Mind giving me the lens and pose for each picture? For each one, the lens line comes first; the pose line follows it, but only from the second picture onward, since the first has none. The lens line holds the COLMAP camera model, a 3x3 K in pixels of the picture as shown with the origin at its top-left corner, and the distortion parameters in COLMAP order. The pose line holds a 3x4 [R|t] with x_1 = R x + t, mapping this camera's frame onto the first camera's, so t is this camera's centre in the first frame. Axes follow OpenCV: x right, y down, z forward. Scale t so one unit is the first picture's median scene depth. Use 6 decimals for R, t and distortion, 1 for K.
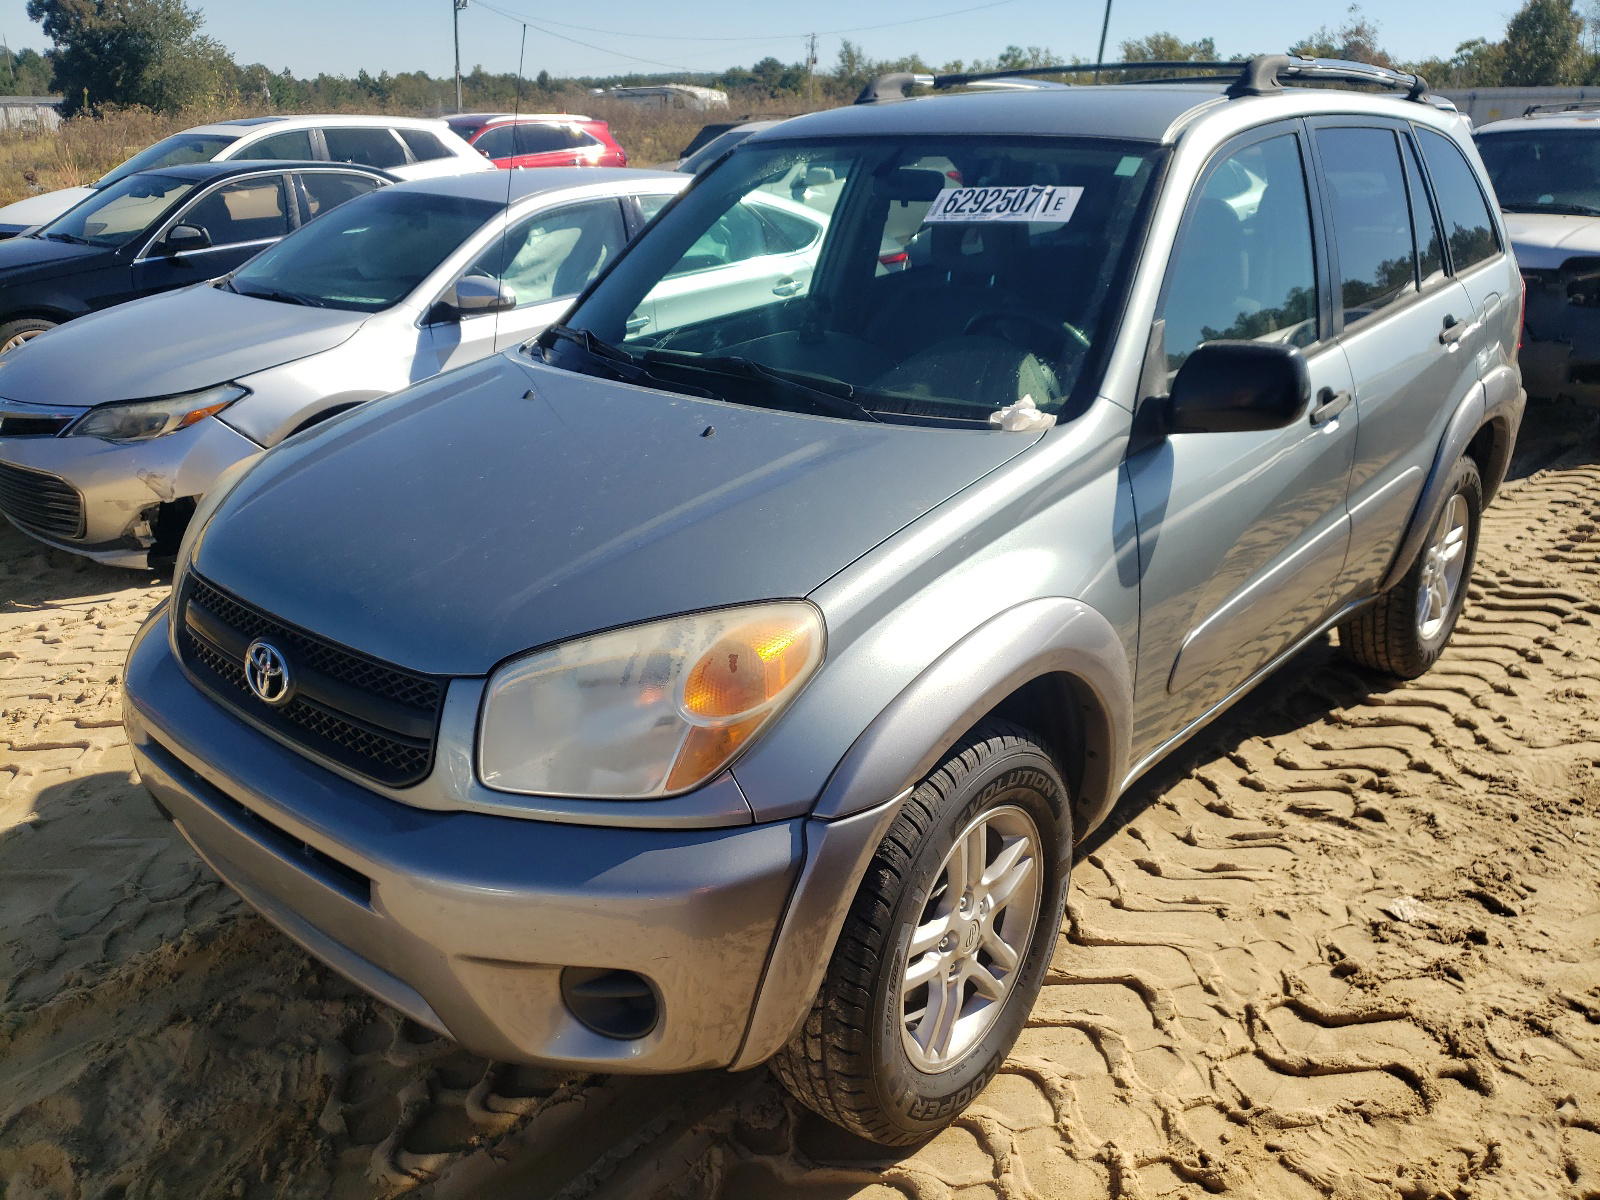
lens RADIAL K [[1369.8, 0, 800.0], [0, 1369.8, 600.0], [0, 0, 1]] dist [-0.001652, 0.052115]
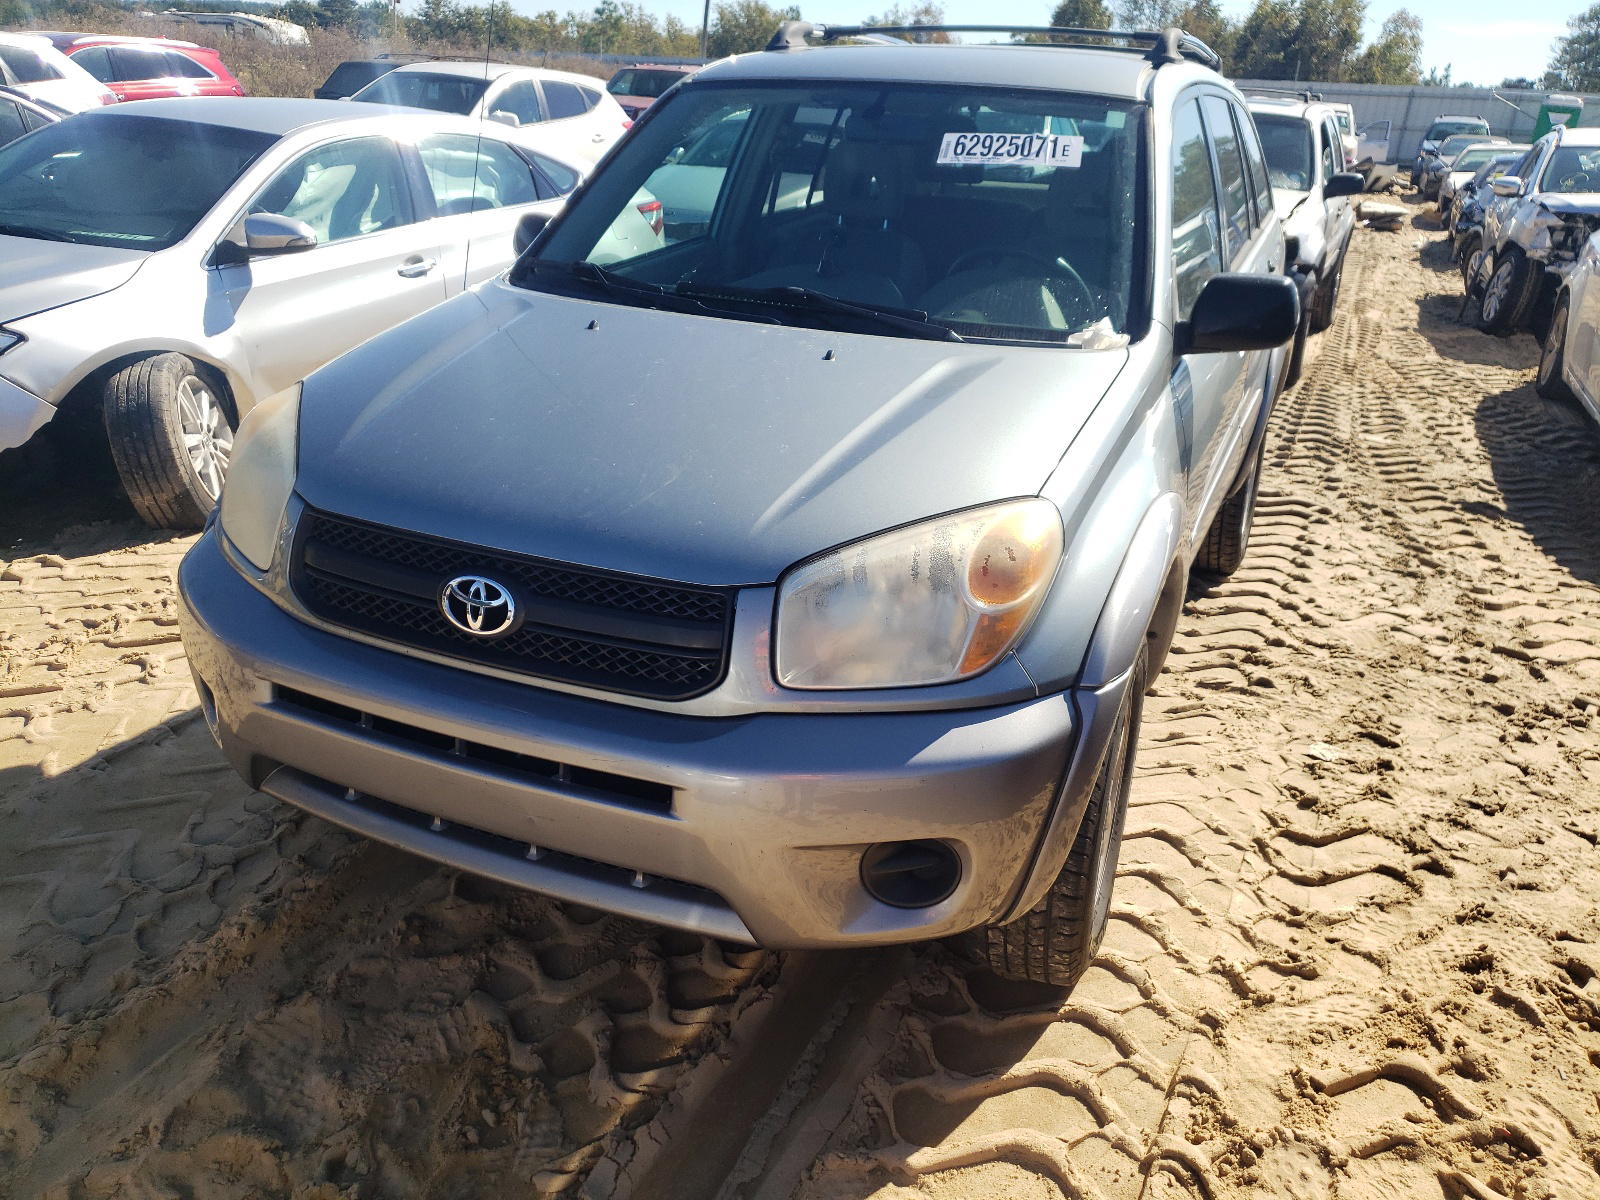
lens RADIAL K [[1390.6, 0, 800.0], [0, 1390.6, 600.0], [0, 0, 1]] dist [0.012656, 0.006351]
pose [[0.943035, -0.068758, 0.325511, -0.398179], [0.061701, 0.997583, 0.031966, 0.025766], [-0.326923, -0.010061, 0.944998, -0.004986]]
